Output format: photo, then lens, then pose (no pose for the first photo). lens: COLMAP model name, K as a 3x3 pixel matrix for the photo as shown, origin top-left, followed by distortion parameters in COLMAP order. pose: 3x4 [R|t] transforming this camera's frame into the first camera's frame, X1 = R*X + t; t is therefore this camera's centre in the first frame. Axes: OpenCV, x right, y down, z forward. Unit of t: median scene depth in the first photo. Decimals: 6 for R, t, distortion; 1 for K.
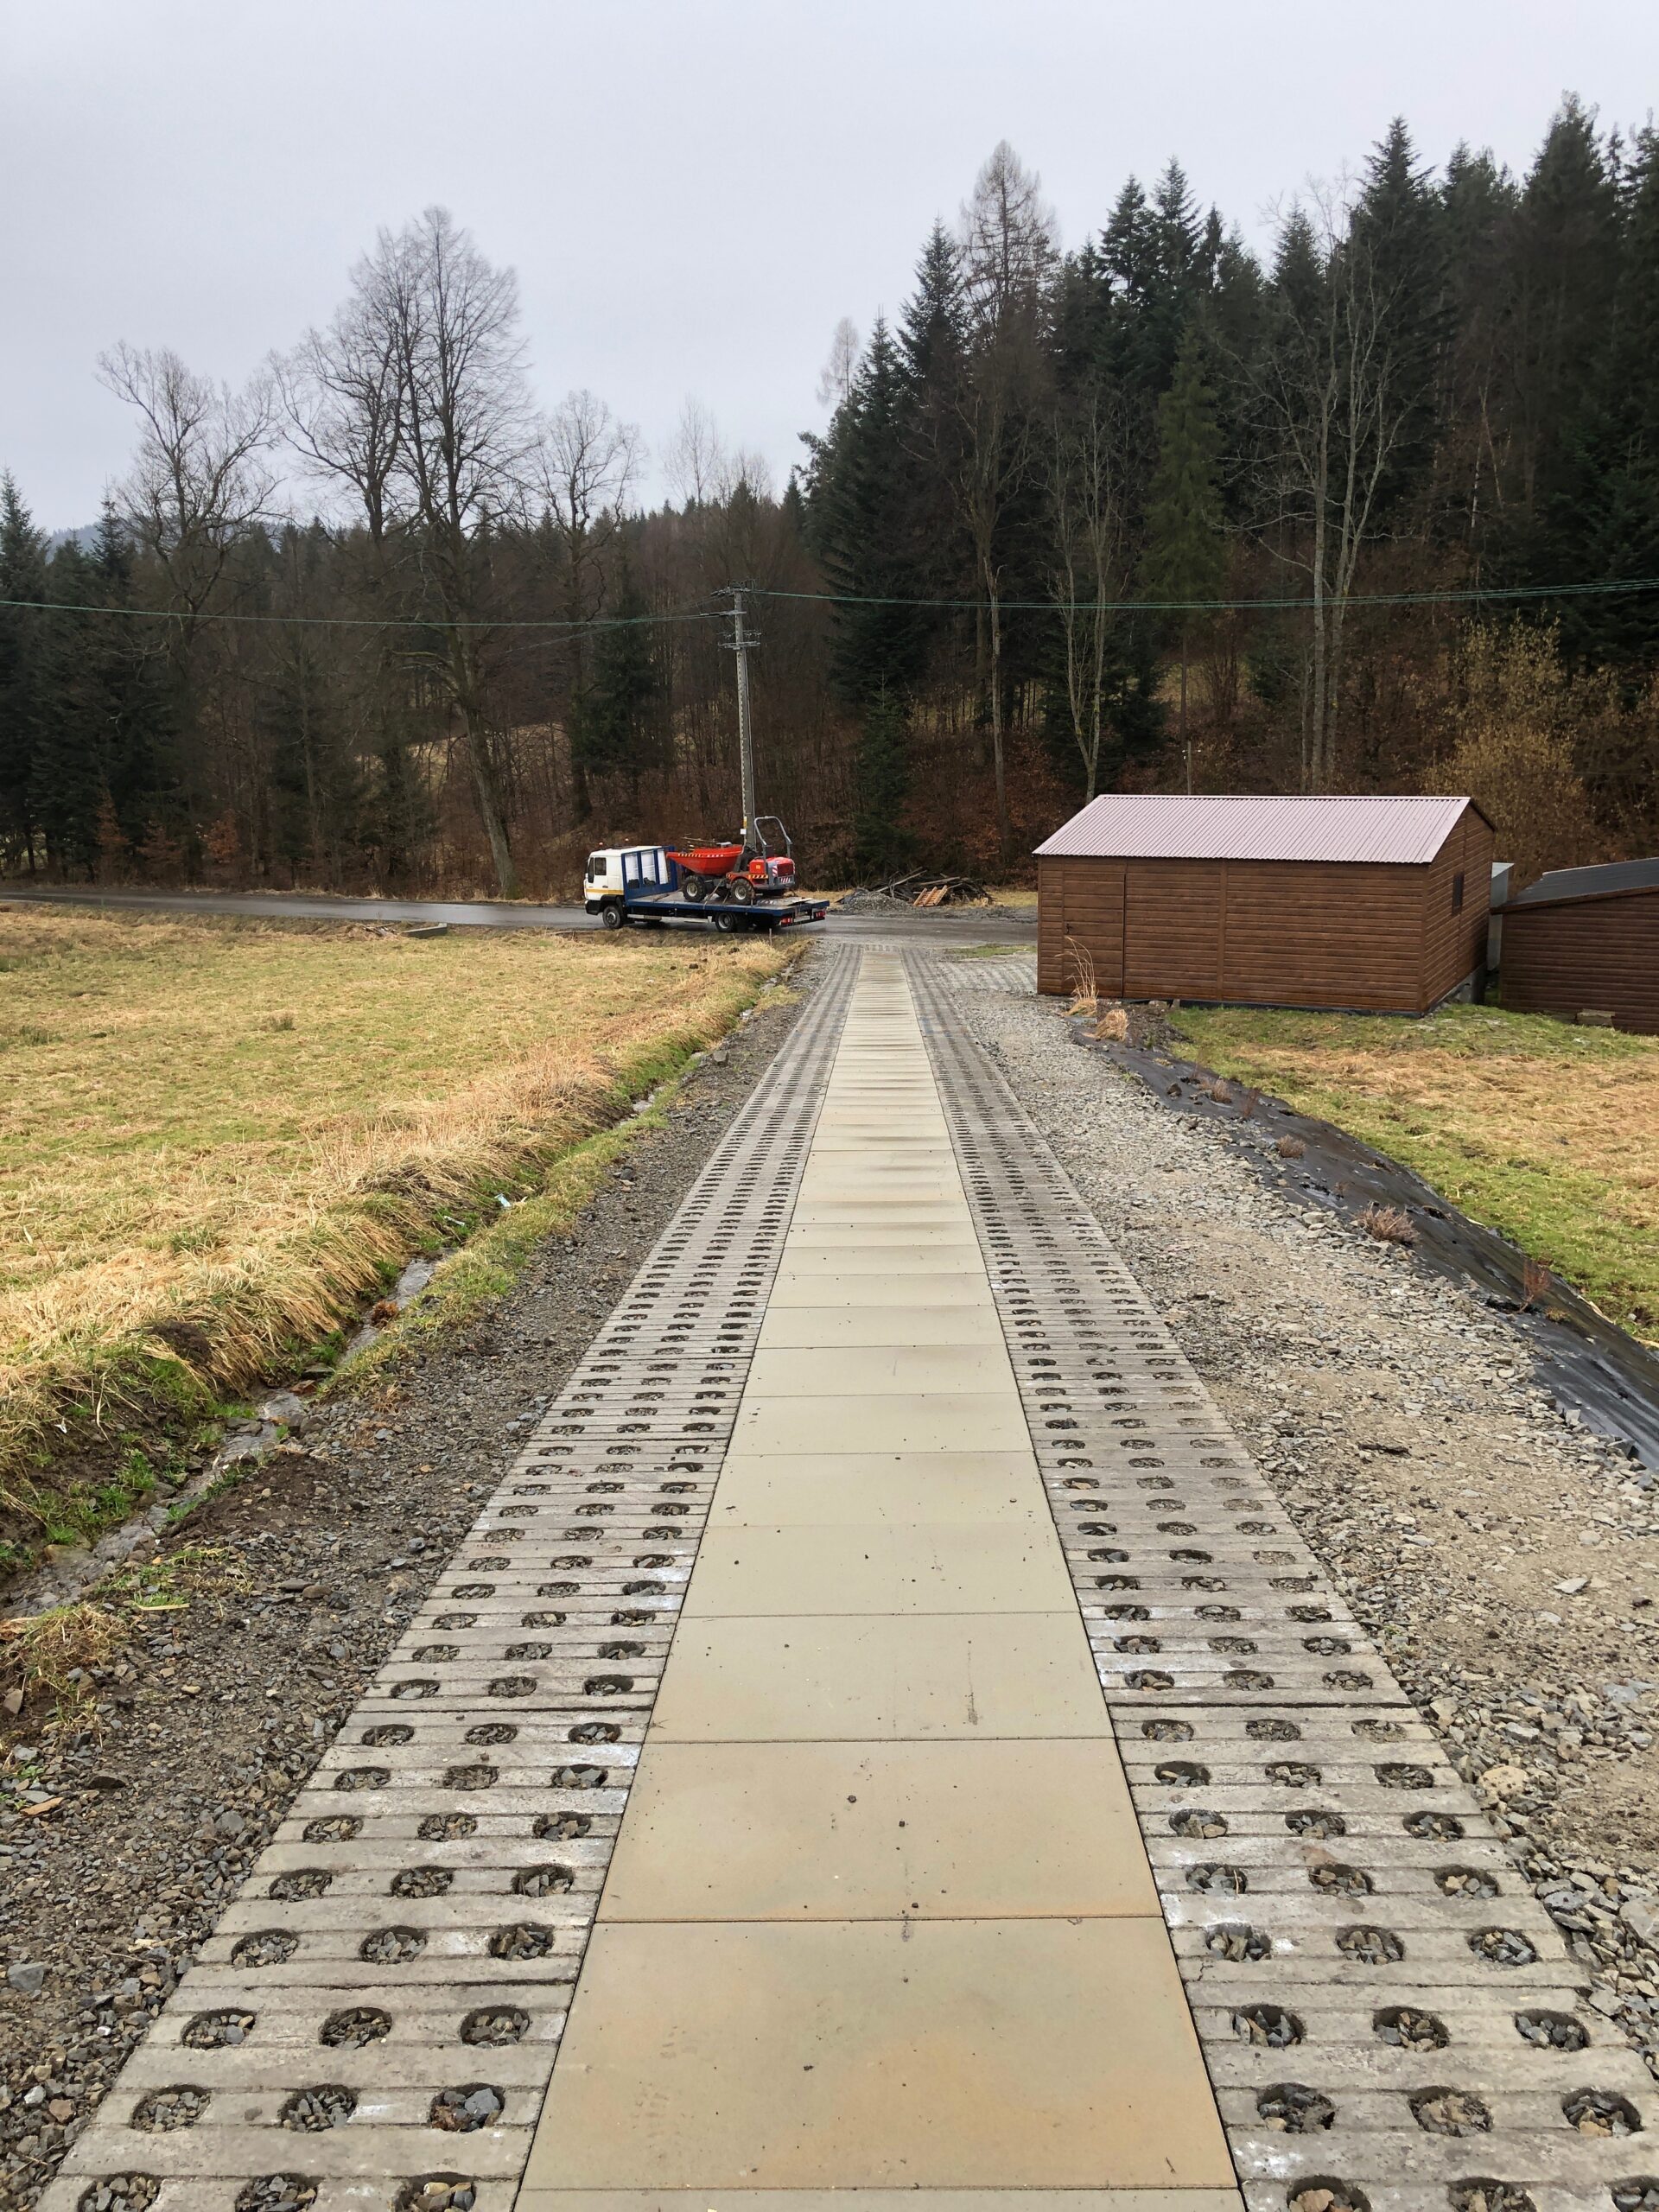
lens RADIAL K [[1809.4, 0, 824.6], [0, 1809.4, 1079.7], [0, 0, 1]] dist [0.089355, -0.116184]
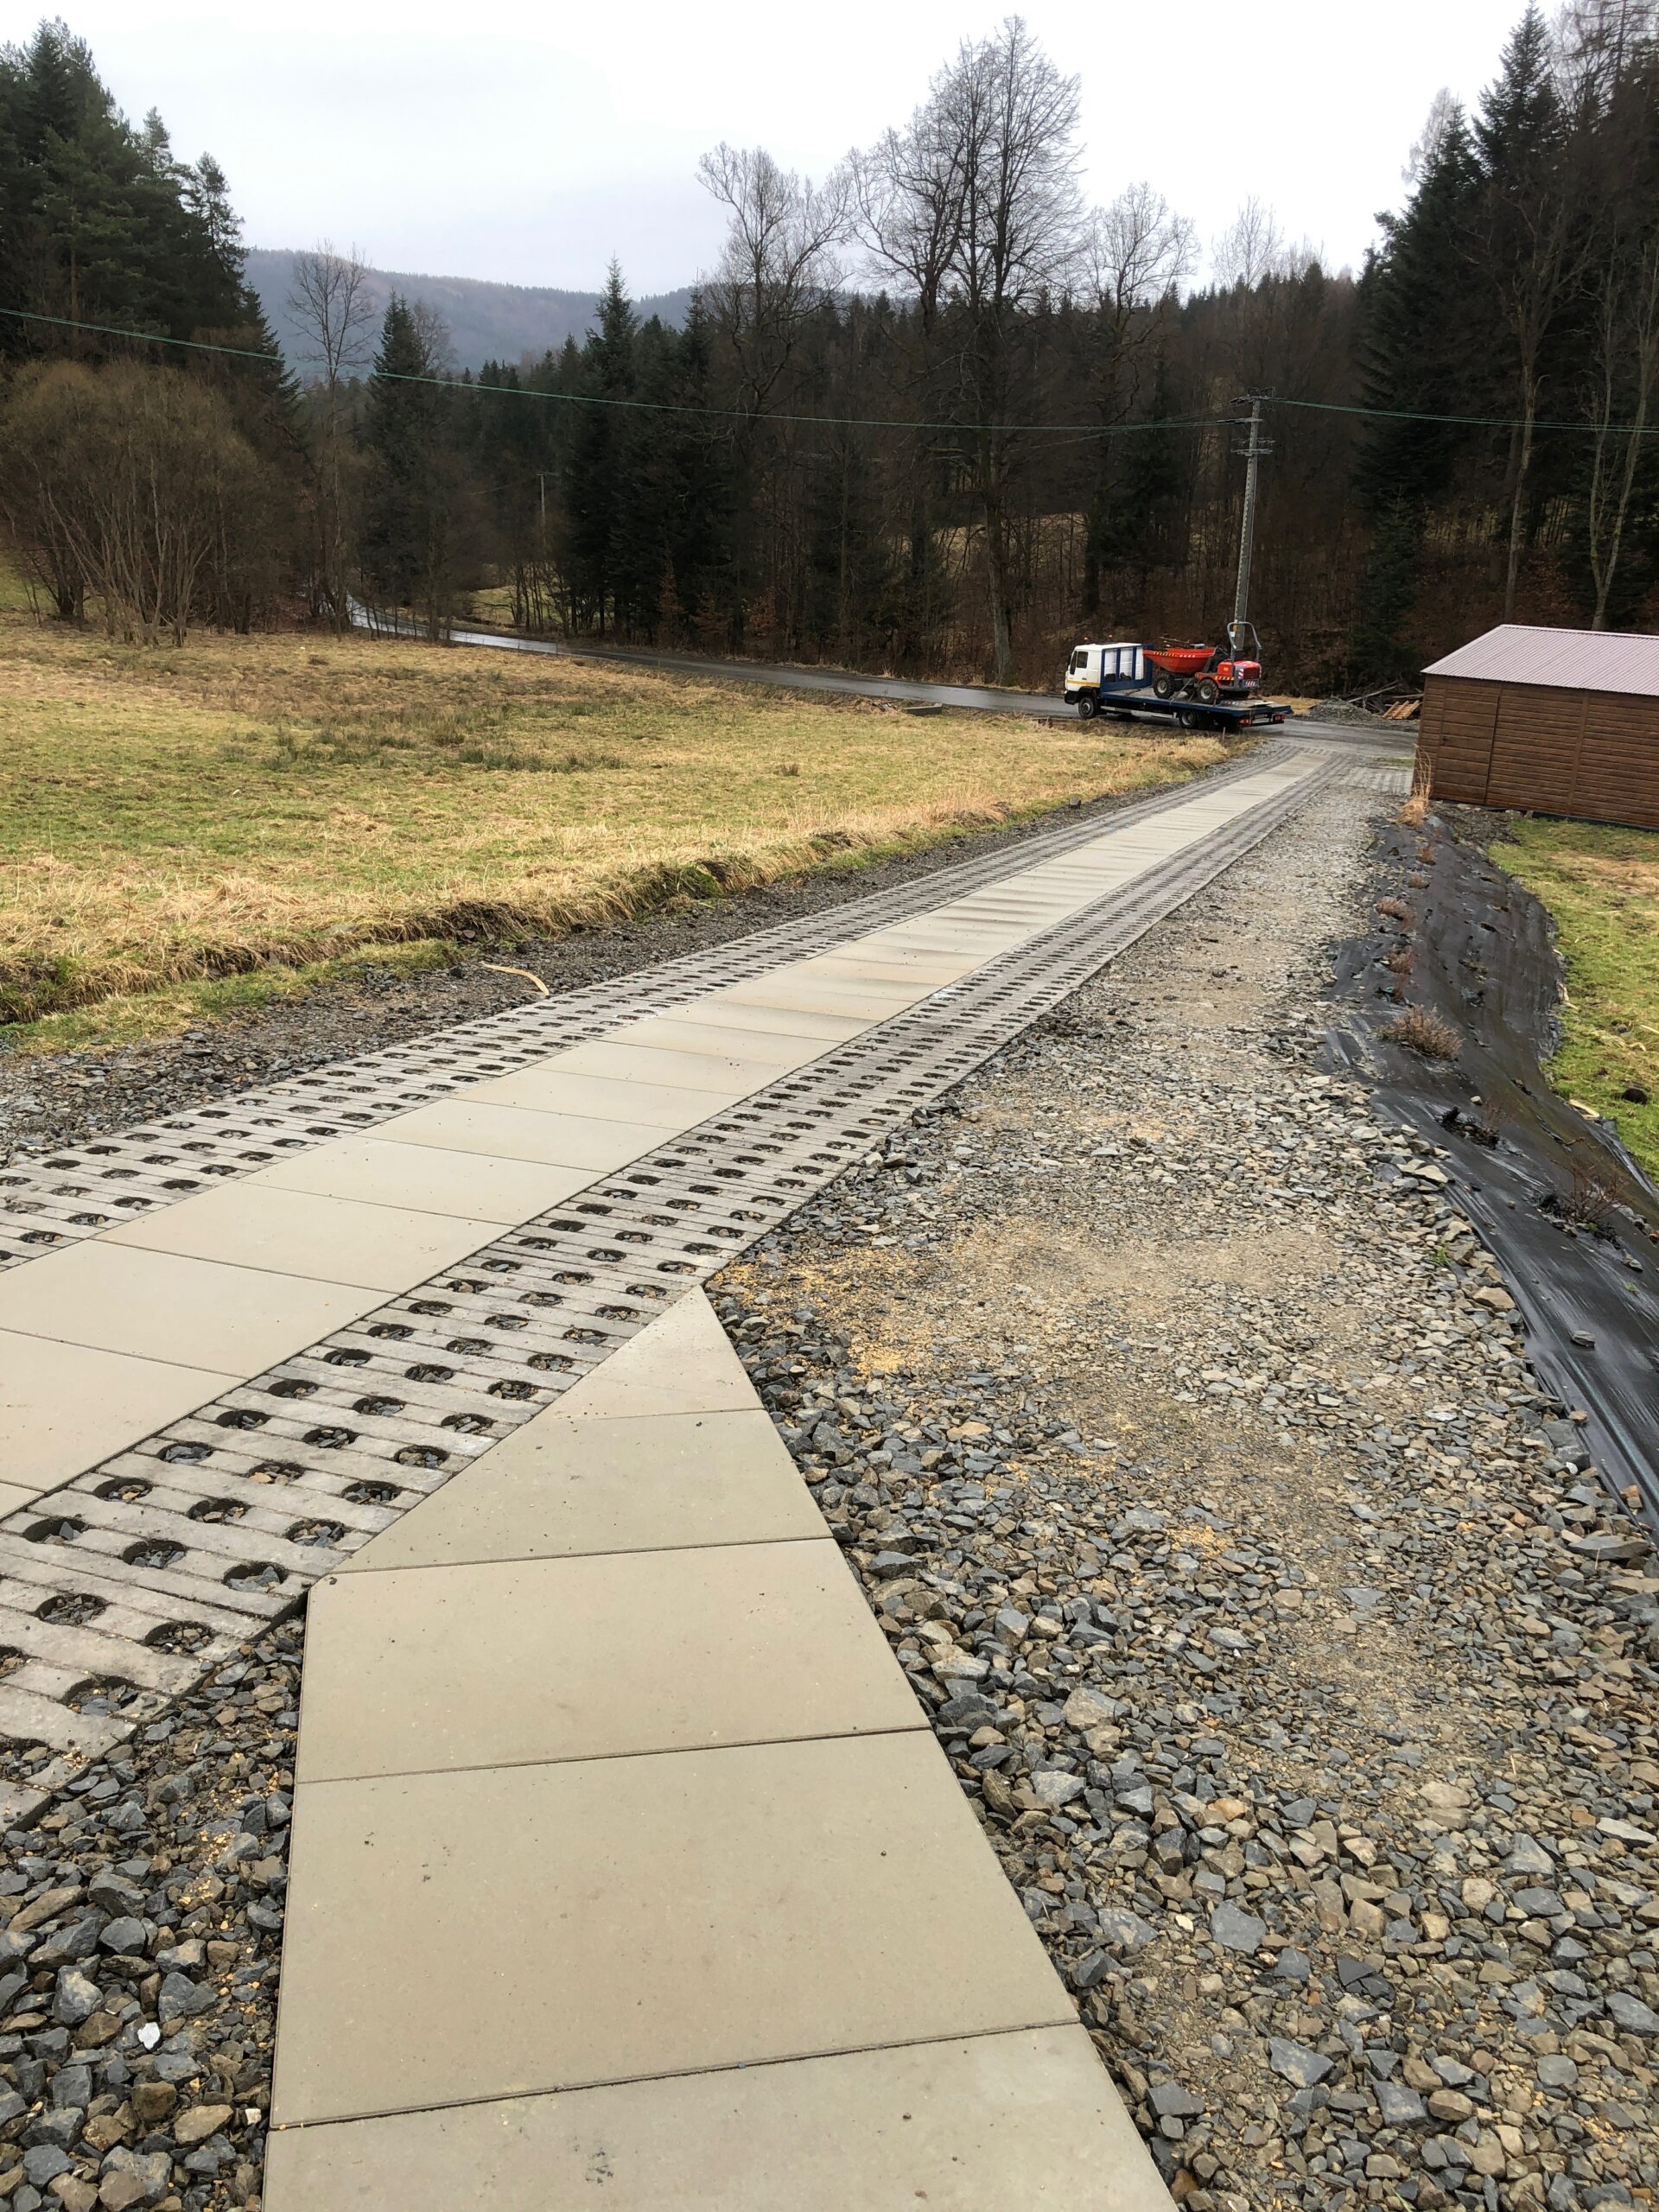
lens RADIAL K [[1825.8, 0, 814.8], [0, 1825.8, 1097.3], [0, 0, 1]] dist [0.018223, 0.003152]
pose [[0.956587, 0.131947, -0.259867, 0.032978], [-0.100252, 0.986206, 0.131710, 0.010561], [0.273661, -0.099940, 0.956620, -0.097170]]
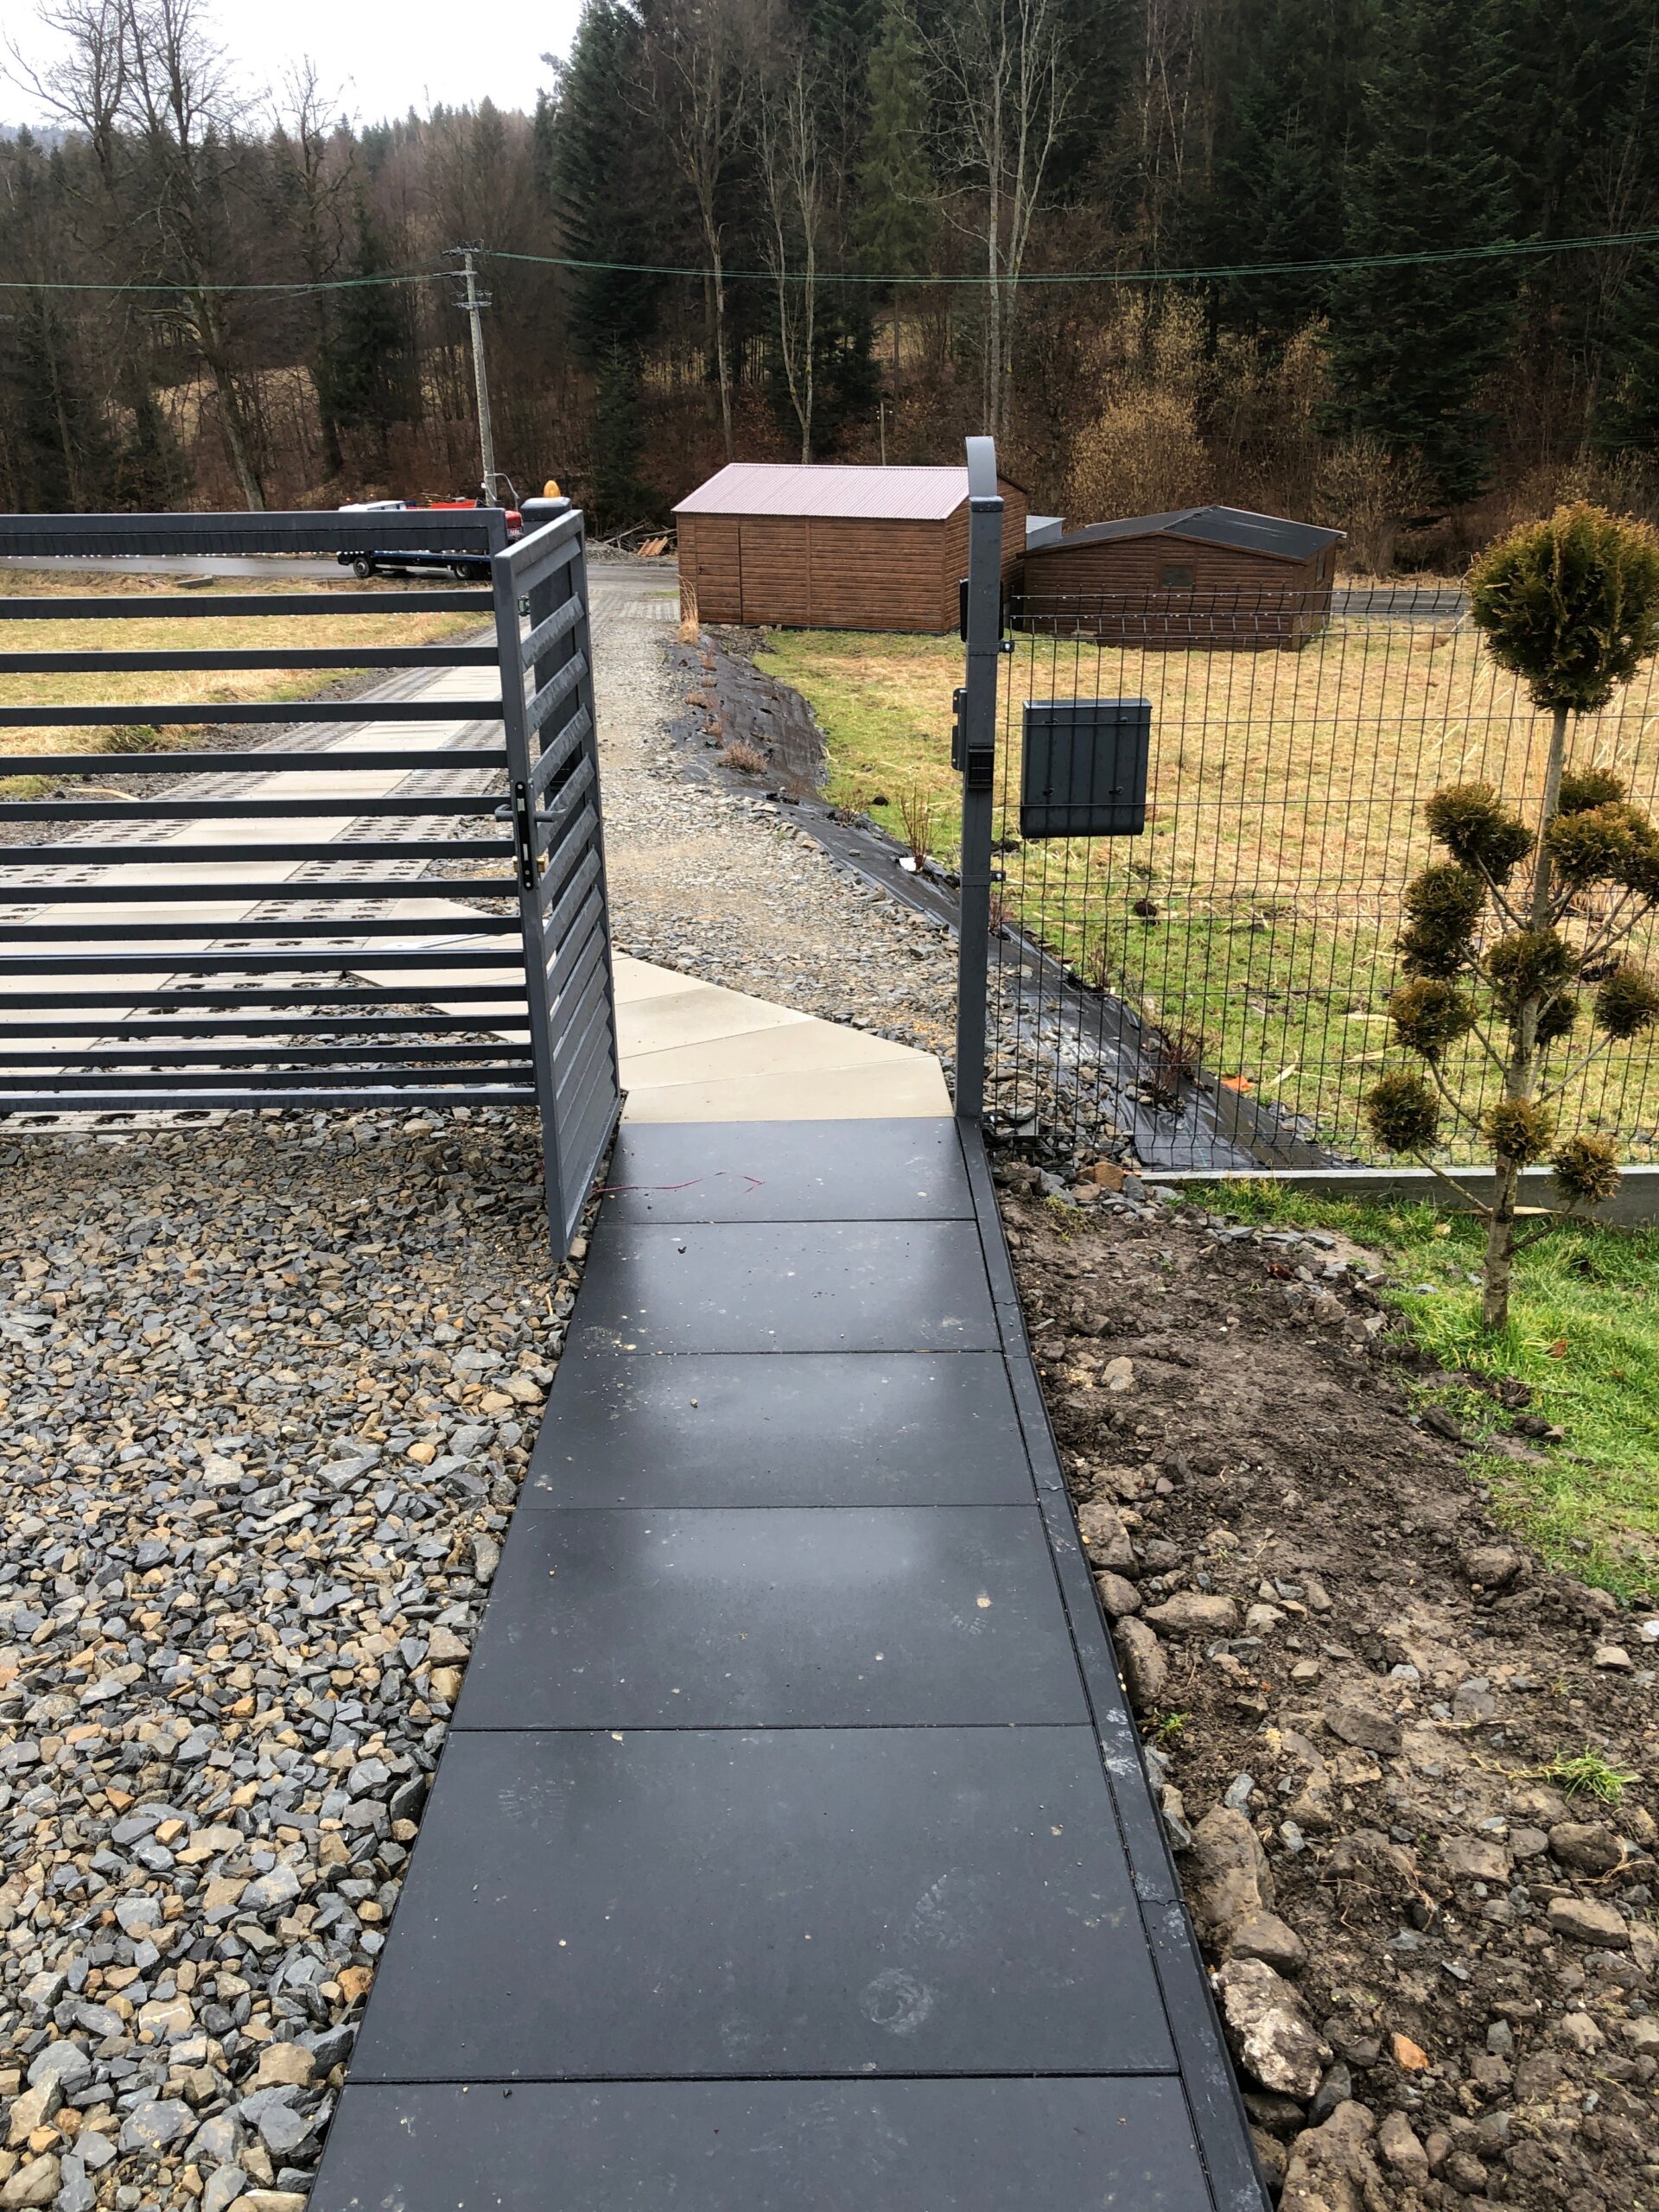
lens RADIAL K [[1825.8, 0, 814.8], [0, 1825.8, 1097.3], [0, 0, 1]] dist [0.018223, 0.003152]
pose [[0.994309, -0.037537, 0.099698, 0.027290], [0.017989, 0.981586, 0.190171, 0.016574], [-0.105000, -0.187295, 0.976676, -0.154497]]
